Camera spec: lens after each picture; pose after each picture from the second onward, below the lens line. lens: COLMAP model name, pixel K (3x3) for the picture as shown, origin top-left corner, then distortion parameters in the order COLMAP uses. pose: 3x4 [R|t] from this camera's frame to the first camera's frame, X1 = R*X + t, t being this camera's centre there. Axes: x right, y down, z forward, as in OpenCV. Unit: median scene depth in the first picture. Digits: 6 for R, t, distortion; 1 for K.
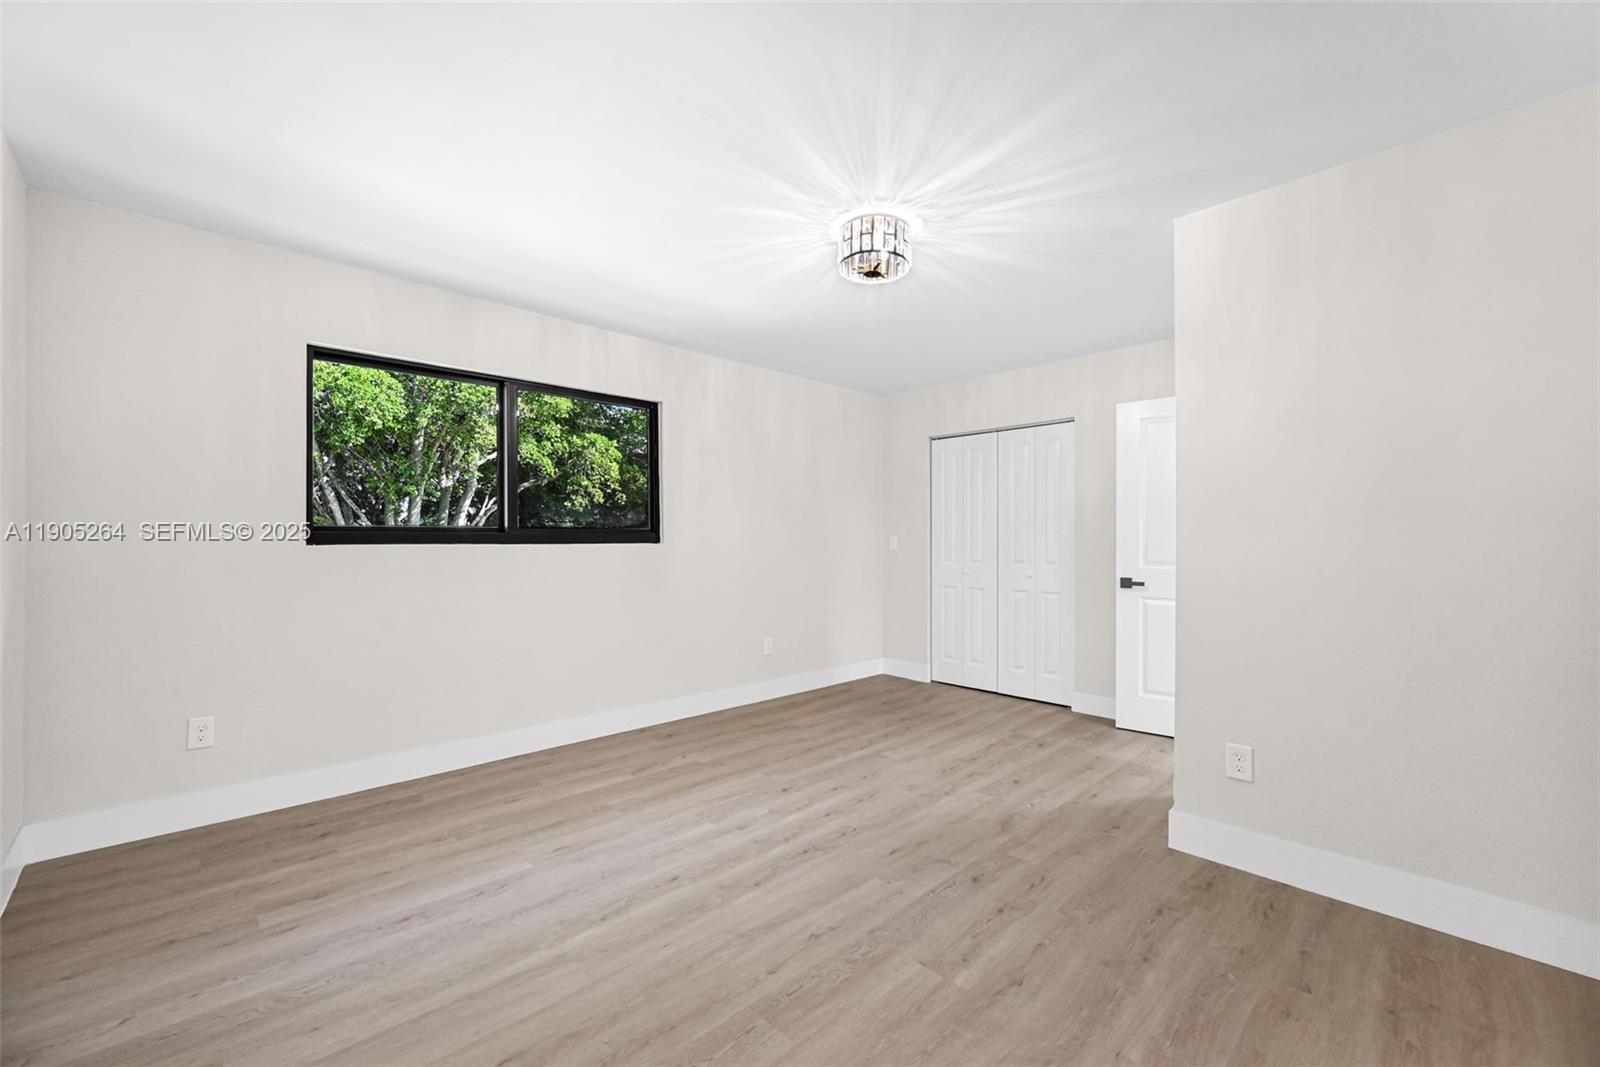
lens RADIAL K [[653.0, 0, 801.0], [0, 653.0, 545.4], [0, 0, 1]] dist [-0.002131, -0.000379]
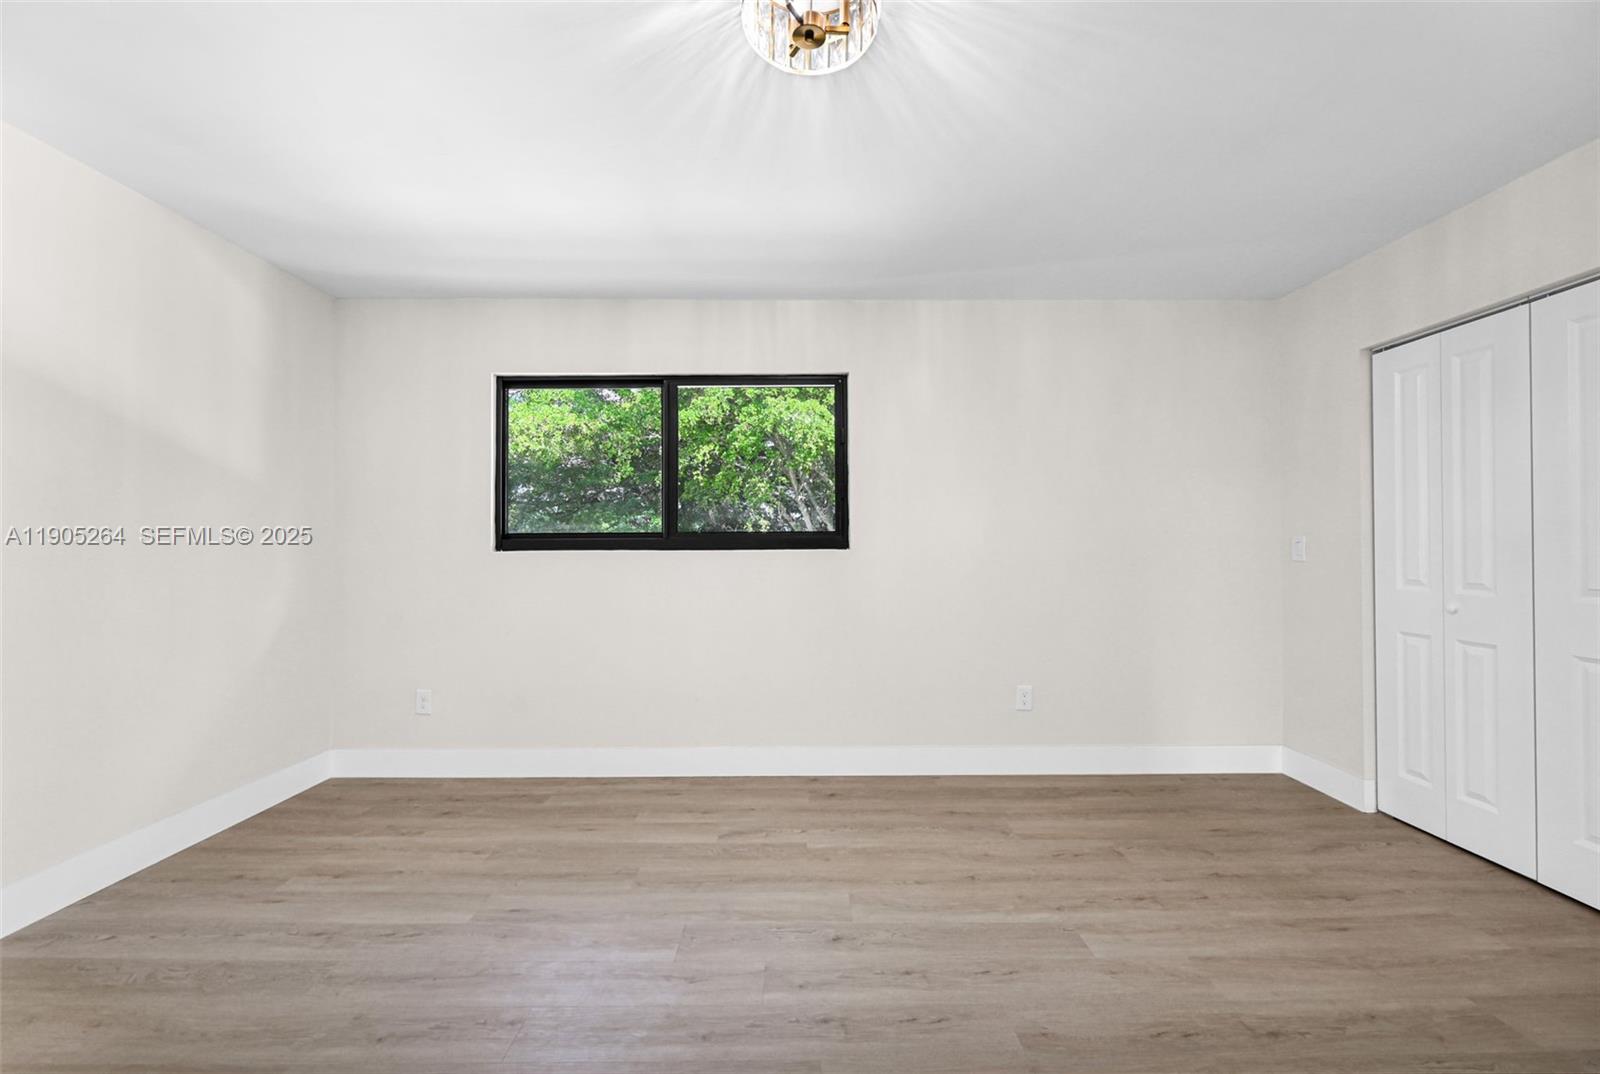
lens RADIAL K [[639.8, 0, 795.5], [0, 639.8, 546.7], [0, 0, 1]] dist [-0.001158, -0.000027]
pose [[0.723167, -0.003511, -0.690664, 0.333197], [-0.002053, 0.999972, -0.007233, -0.001391], [0.690670, 0.006648, 0.723140, 0.461759]]
